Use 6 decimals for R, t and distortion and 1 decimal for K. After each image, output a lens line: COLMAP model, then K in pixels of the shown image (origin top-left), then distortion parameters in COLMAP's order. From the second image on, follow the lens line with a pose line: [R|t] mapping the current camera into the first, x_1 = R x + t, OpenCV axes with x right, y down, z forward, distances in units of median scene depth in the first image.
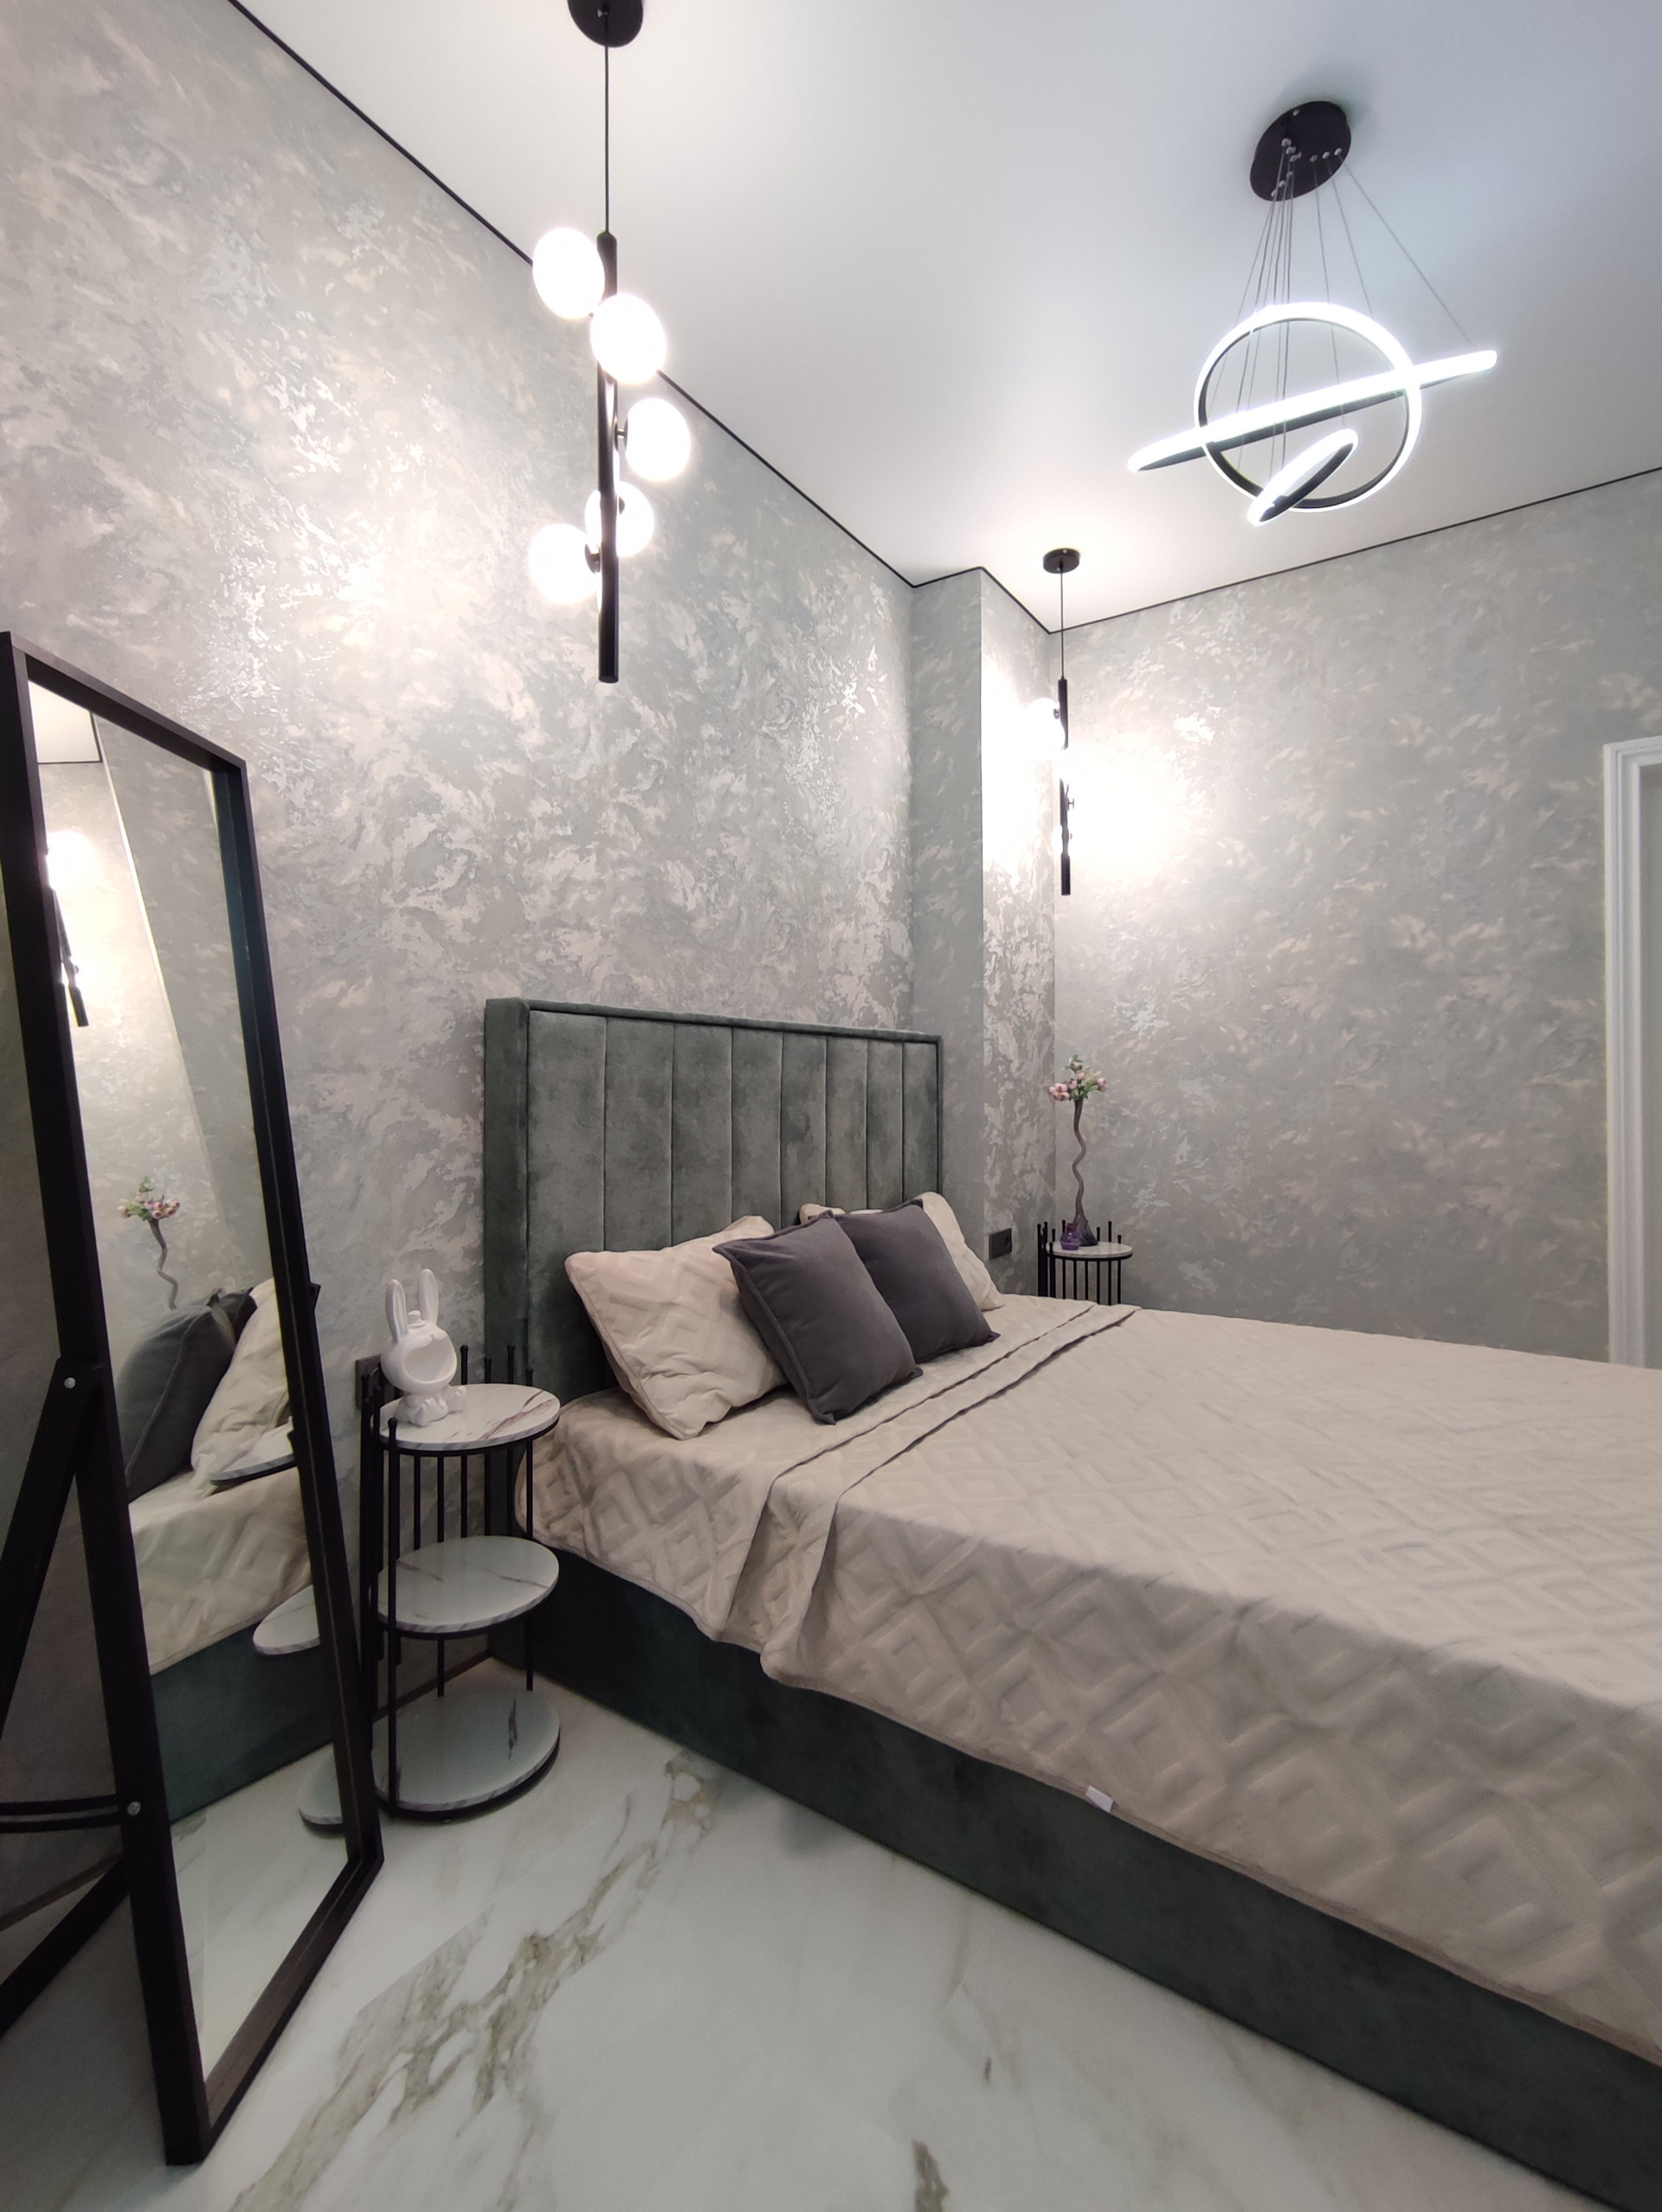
lens RADIAL K [[1023.9, 0, 838.2], [0, 1023.9, 1109.0], [0, 0, 1]] dist [-0.023554, 0.020503]
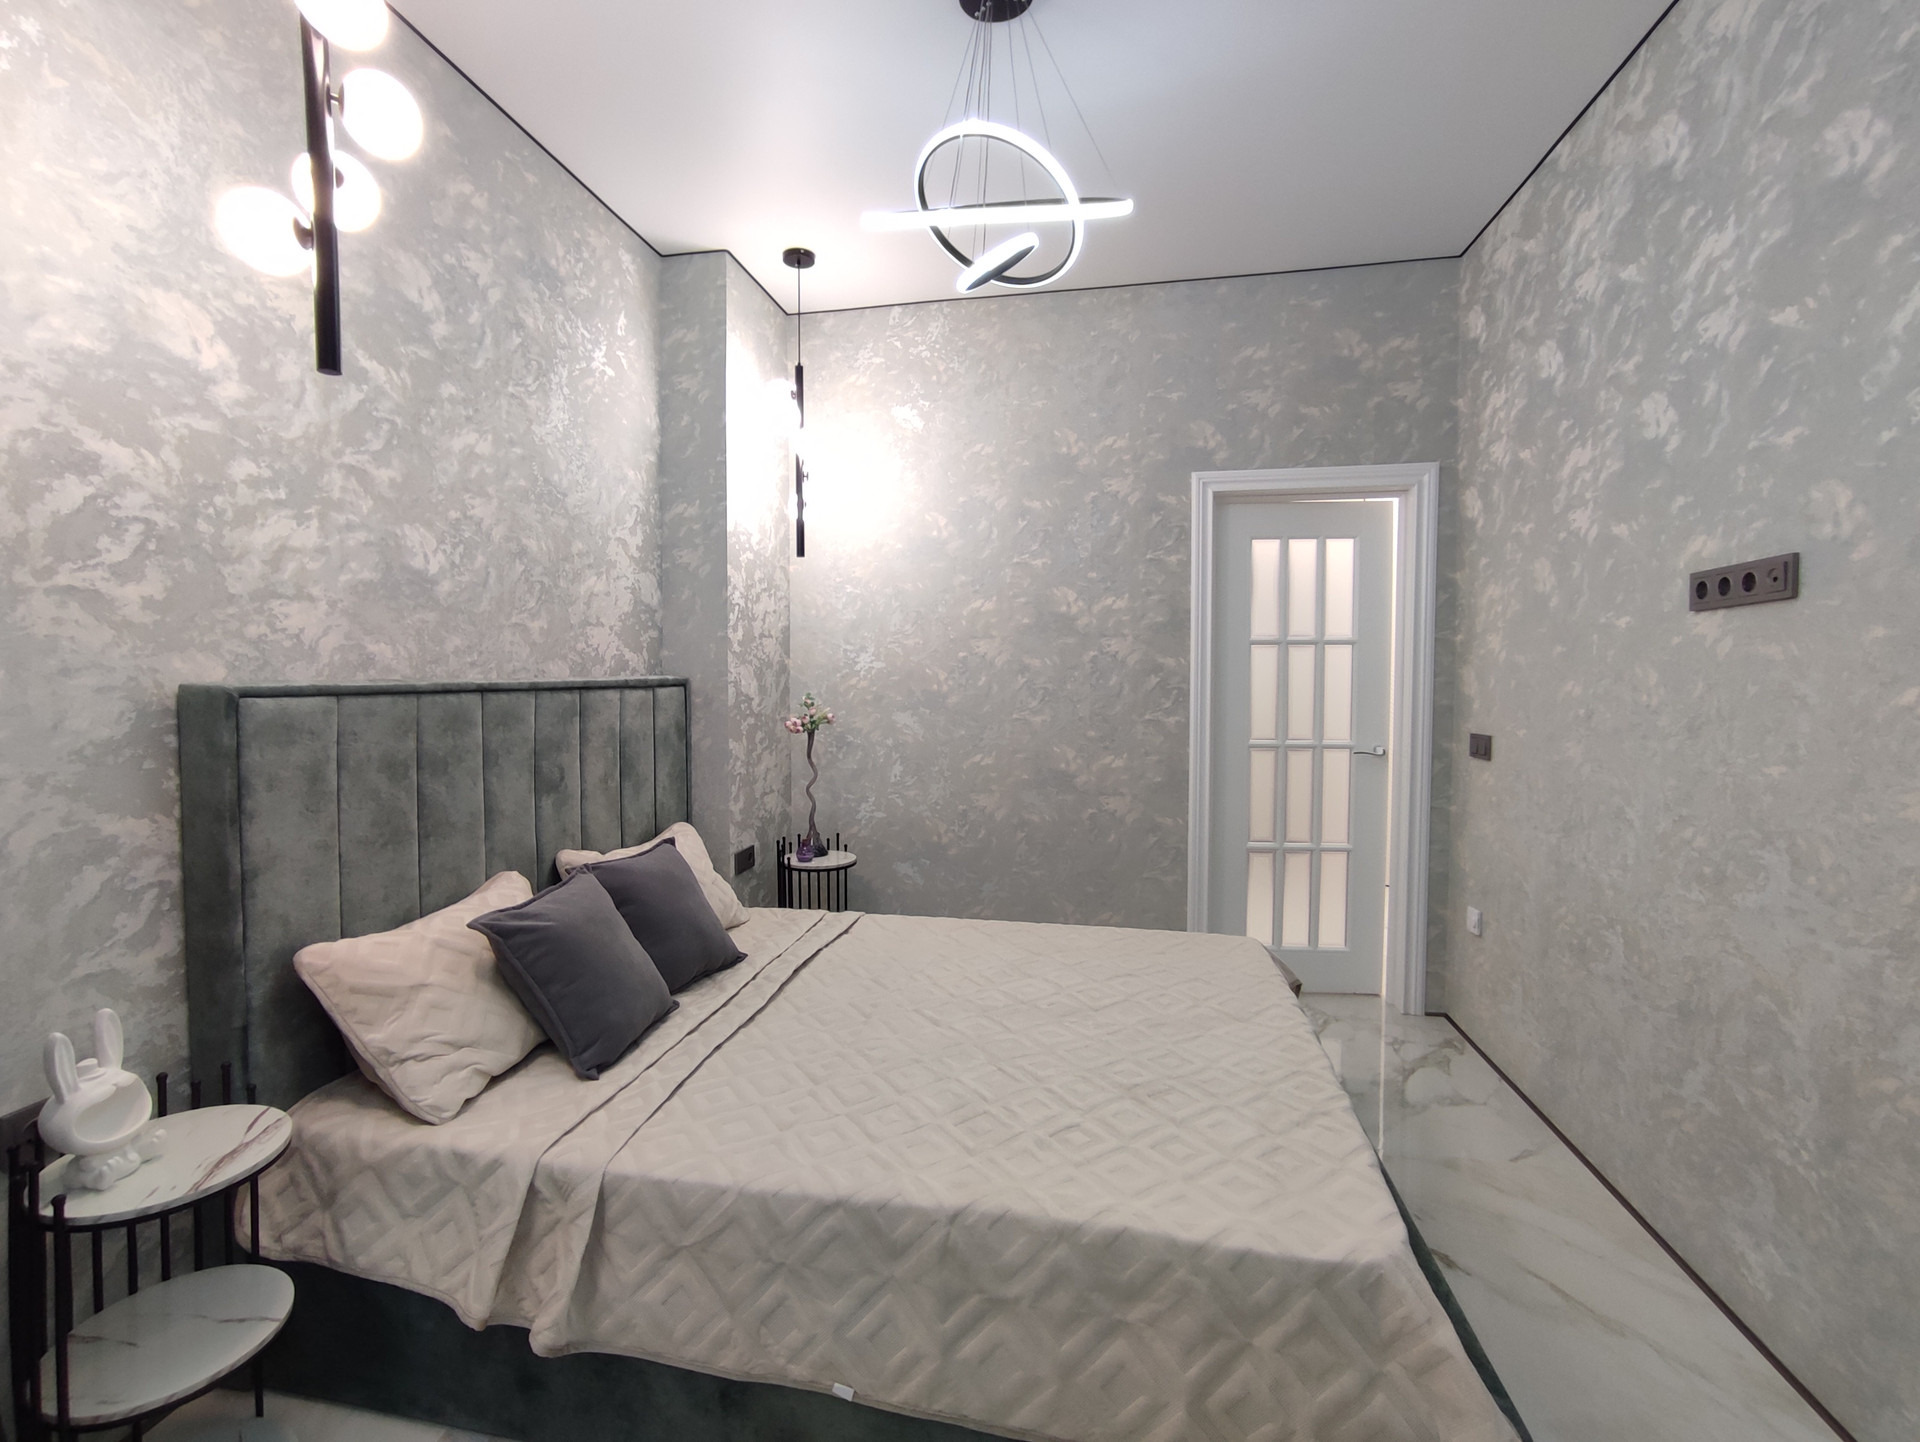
lens RADIAL K [[888.6, 0, 943.5], [0, 888.6, 730.4], [0, 0, 1]] dist [-0.023554, 0.020503]
pose [[0.926582, -0.013968, 0.375835, -0.010287], [-0.006469, 0.998570, 0.053060, -0.107800], [-0.376038, -0.051596, 0.925167, 0.016446]]
